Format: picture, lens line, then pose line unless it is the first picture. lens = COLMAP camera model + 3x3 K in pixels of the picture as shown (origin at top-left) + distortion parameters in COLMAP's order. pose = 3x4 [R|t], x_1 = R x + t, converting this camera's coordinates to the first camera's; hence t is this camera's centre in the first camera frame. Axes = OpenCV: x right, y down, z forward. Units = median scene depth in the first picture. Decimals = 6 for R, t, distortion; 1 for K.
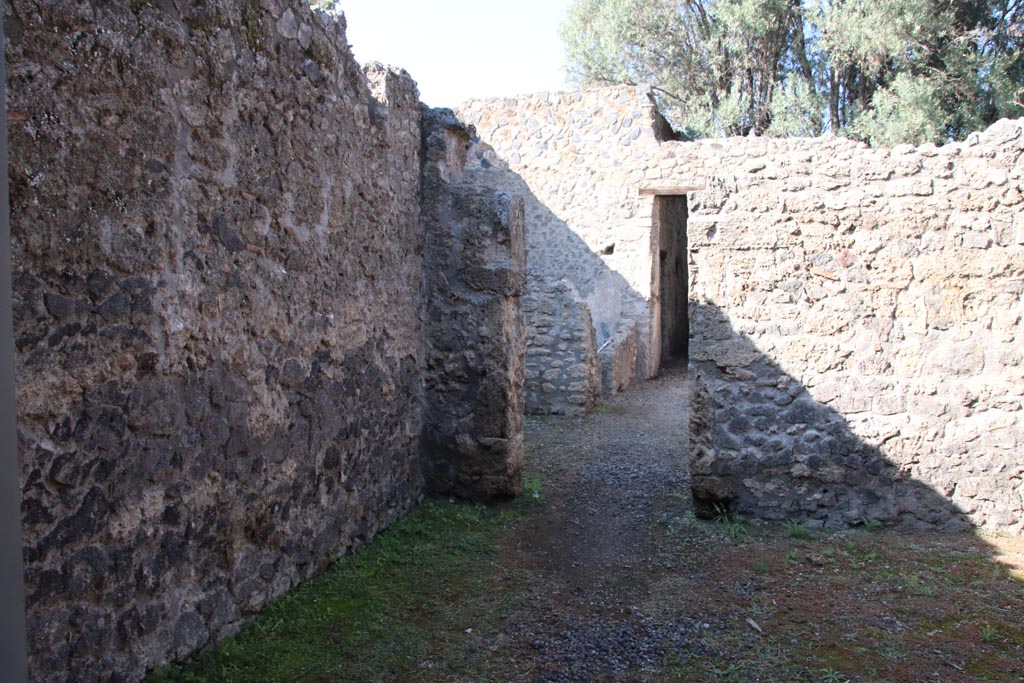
lens RADIAL K [[847.9, 0, 509.1], [0, 847.9, 338.3], [0, 0, 1]] dist [-0.147678, 0.149913]
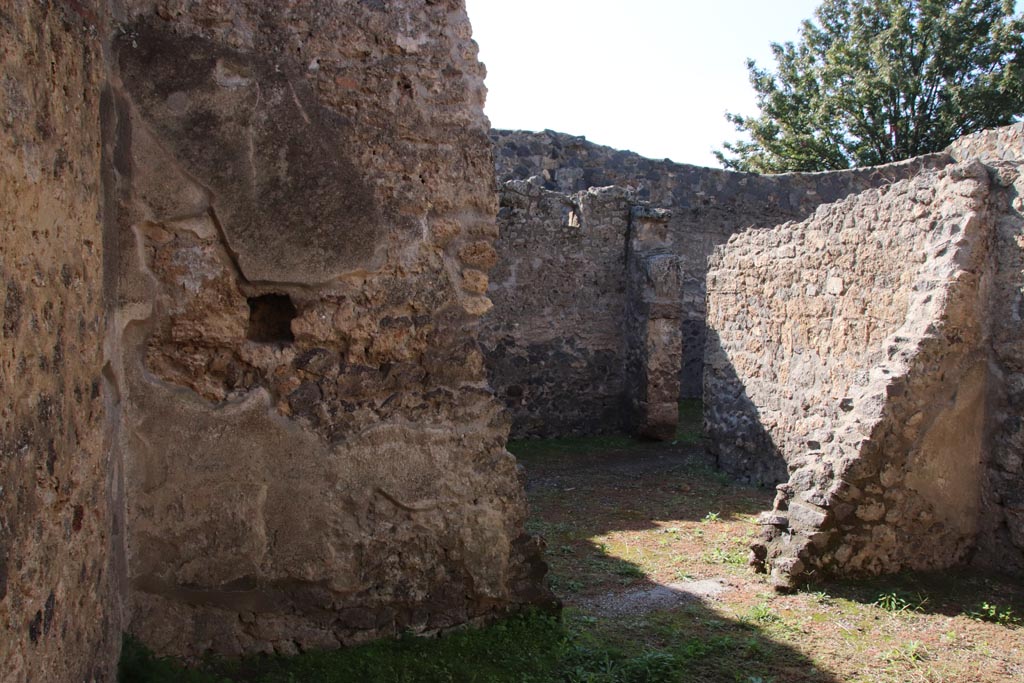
lens RADIAL K [[847.9, 0, 509.1], [0, 847.9, 338.3], [0, 0, 1]] dist [-0.147678, 0.149913]
pose [[0.554785, 0.056676, -0.830061, 1.377385], [-0.062000, 0.997719, 0.026685, -0.041779], [0.829681, 0.036660, 0.557033, -0.186254]]
